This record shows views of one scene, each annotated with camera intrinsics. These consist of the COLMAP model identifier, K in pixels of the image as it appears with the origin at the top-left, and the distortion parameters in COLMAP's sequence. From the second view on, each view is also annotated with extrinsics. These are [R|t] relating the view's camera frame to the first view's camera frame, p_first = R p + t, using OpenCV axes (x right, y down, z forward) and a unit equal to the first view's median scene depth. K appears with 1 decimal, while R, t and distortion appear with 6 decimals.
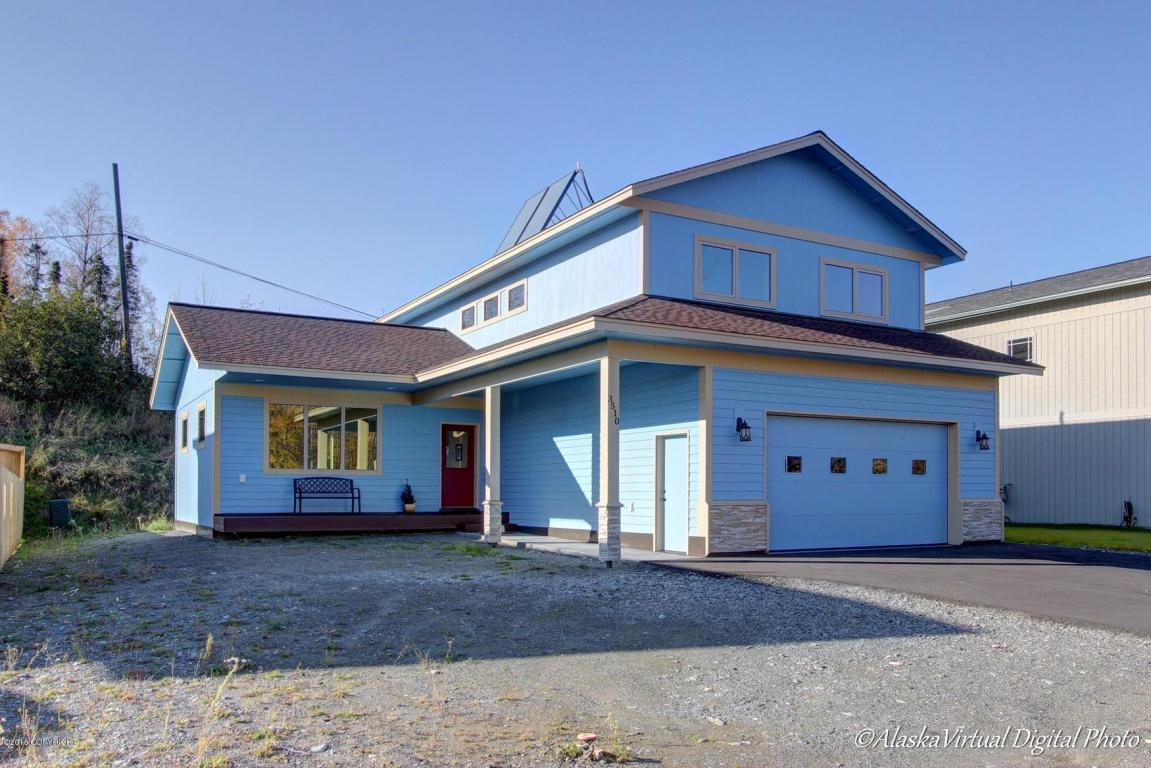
lens RADIAL K [[853.9, 0, 575.5], [0, 853.9, 379.2], [0, 0, 1]] dist [-0.005801, -0.000400]
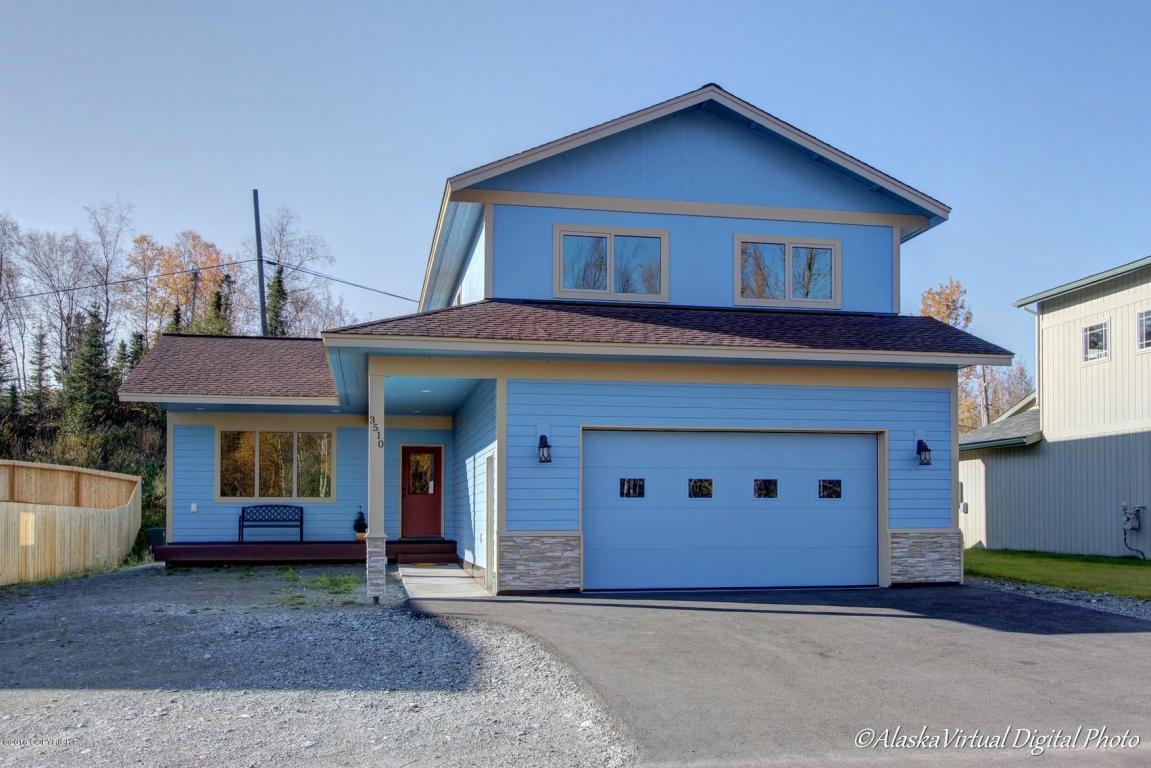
lens RADIAL K [[981.8, 0, 575.5], [0, 981.8, 384.0], [0, 0, 1]] dist [0.001595, 0.003545]
pose [[0.950952, -0.044838, -0.306072, 0.446867], [0.044358, 0.998979, -0.008524, 0.002395], [0.306142, -0.005471, 0.951970, 0.051581]]
